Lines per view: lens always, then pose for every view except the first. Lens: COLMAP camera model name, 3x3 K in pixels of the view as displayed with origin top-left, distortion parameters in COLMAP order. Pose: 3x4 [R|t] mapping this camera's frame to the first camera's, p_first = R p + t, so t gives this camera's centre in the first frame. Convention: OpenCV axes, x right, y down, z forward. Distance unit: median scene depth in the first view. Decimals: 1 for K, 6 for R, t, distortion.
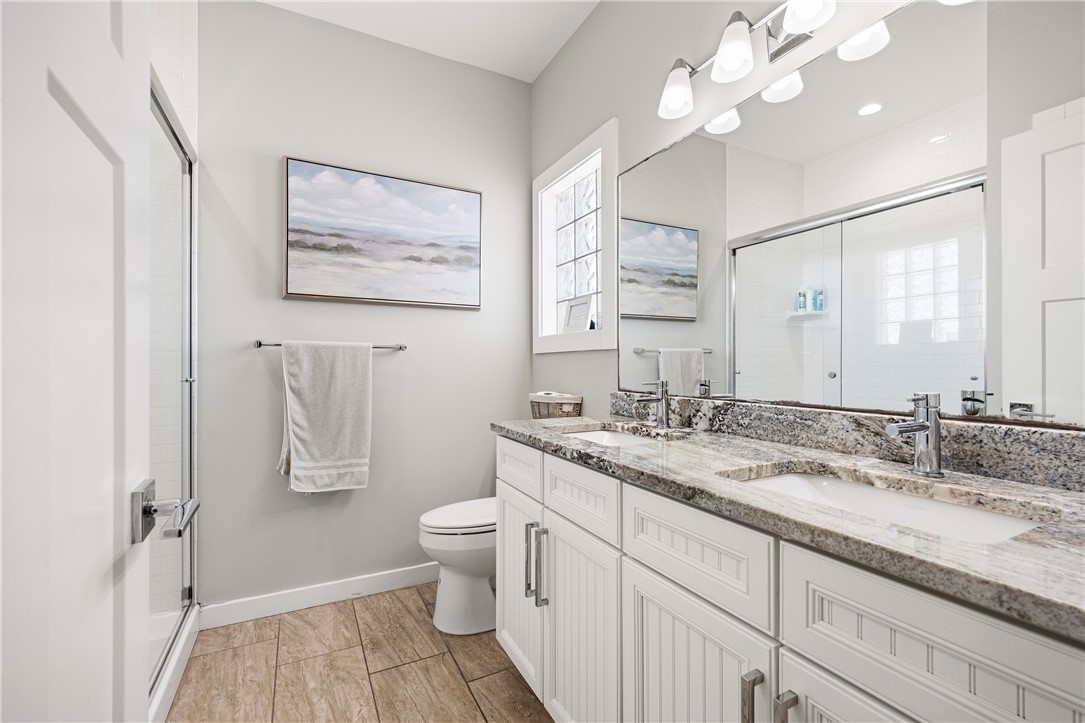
lens RADIAL K [[459.1, 0, 541.2], [0, 459.1, 361.1], [0, 0, 1]] dist [0.000178, -0.000471]
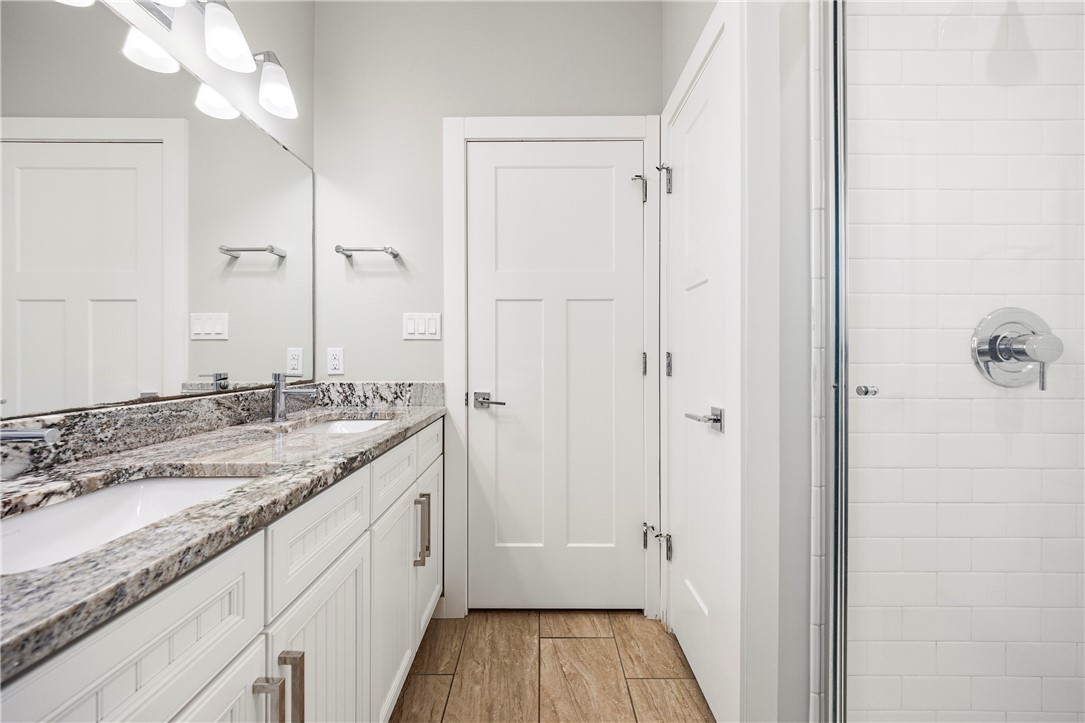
lens RADIAL K [[388.9, 0, 542.2], [0, 388.9, 356.2], [0, 0, 1]] dist [-0.001813, 0.000029]
pose [[-0.881146, 0.001920, 0.472840, -0.505836], [0.001601, 0.999998, -0.001077, 0.008594], [-0.472841, -0.000192, -0.881147, 1.309947]]
